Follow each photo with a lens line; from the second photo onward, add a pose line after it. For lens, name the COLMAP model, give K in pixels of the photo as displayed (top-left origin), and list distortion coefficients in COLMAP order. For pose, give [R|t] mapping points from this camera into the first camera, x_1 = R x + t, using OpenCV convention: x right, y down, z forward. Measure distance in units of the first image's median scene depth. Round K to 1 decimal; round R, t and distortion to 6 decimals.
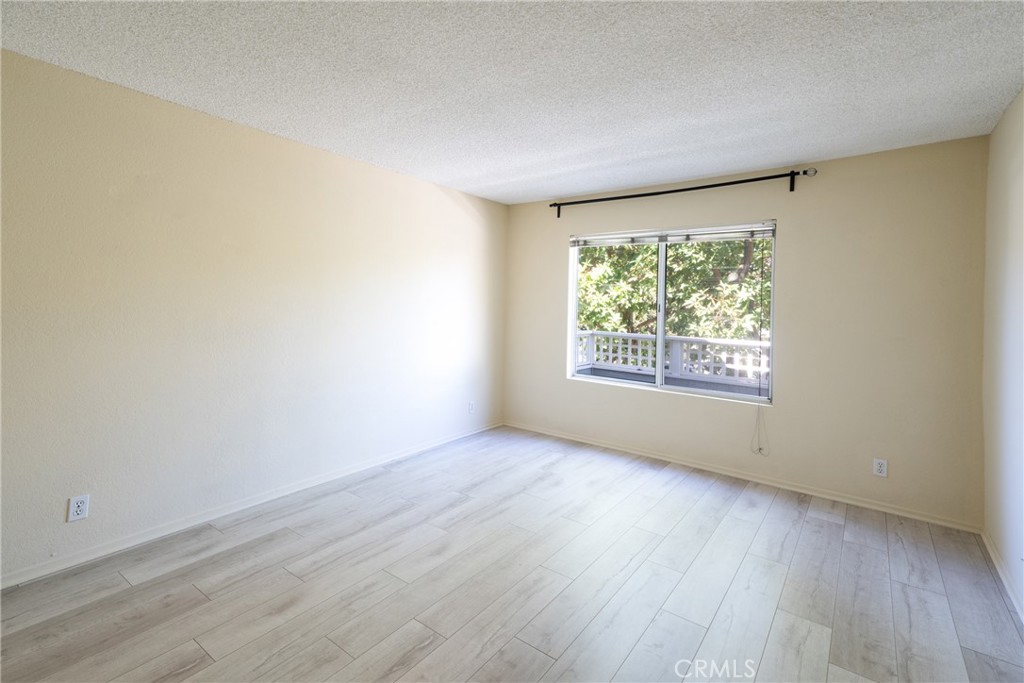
lens RADIAL K [[467.8, 0, 511.5], [0, 467.8, 305.3], [0, 0, 1]] dist [0.028407, -0.000012]
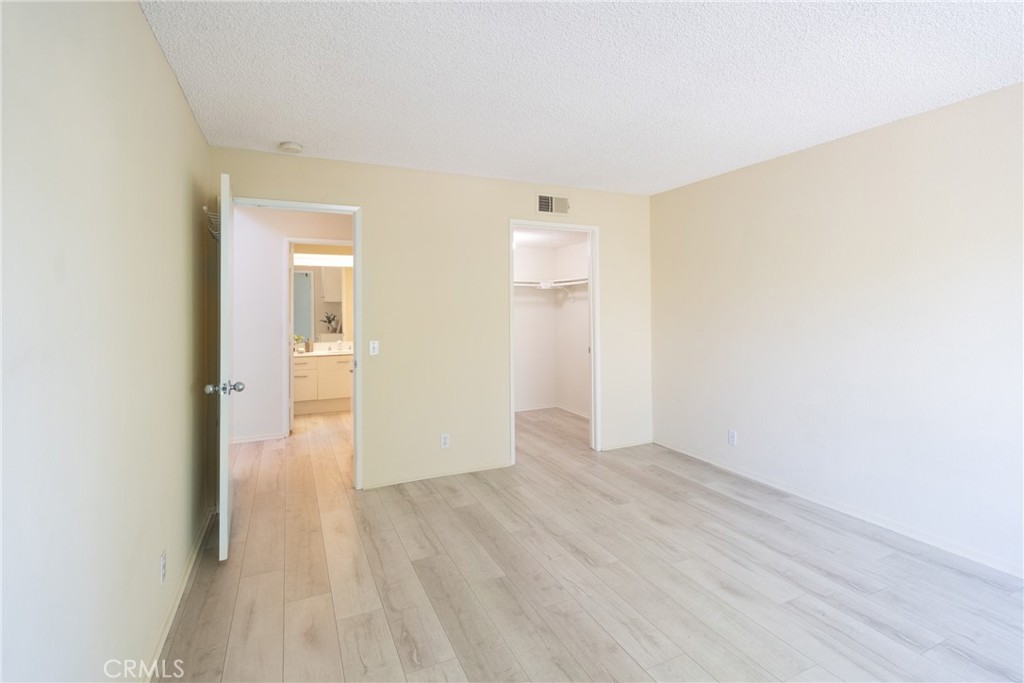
lens RADIAL K [[481.6, 0, 513.2], [0, 481.6, 362.0], [0, 0, 1]] dist [-0.000198, -0.000081]
pose [[-0.474556, 0.084138, -0.876195, 0.259269], [-0.006824, 0.995040, 0.099246, 0.006294], [0.880199, 0.053076, -0.471628, 0.347948]]
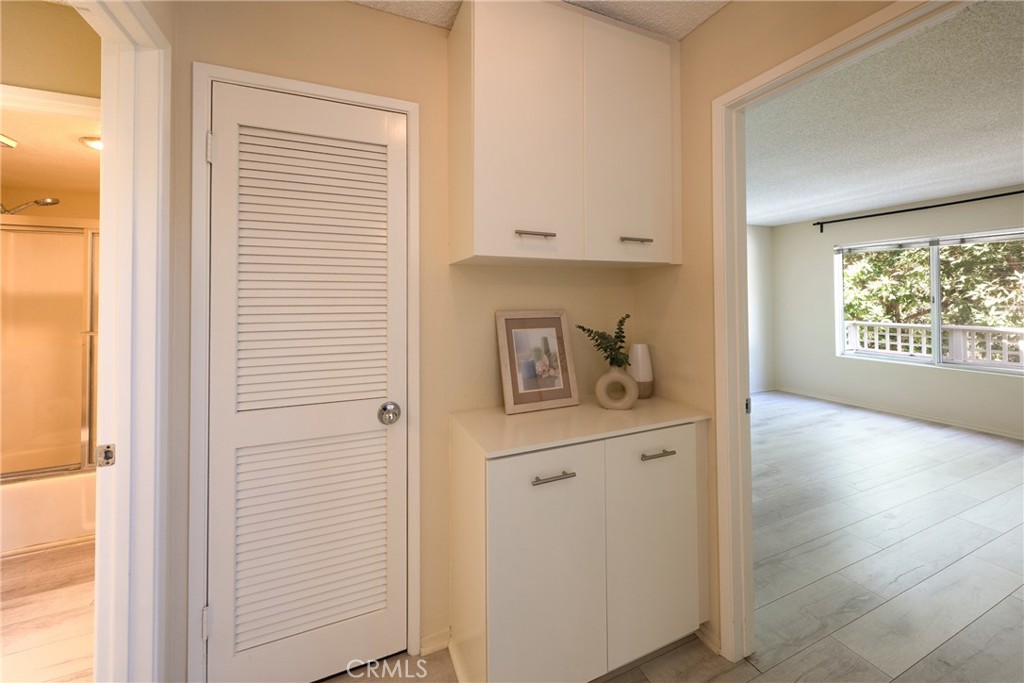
lens RADIAL K [[377.7, 0, 511.2], [0, 377.7, 295.8], [0, 0, 1]] dist [-0.012090, -0.000173]
pose [[0.855364, -0.035904, -0.516781, -0.073996], [0.023687, 0.999263, -0.030219, 0.000118], [0.517485, 0.013608, 0.855584, -0.236143]]
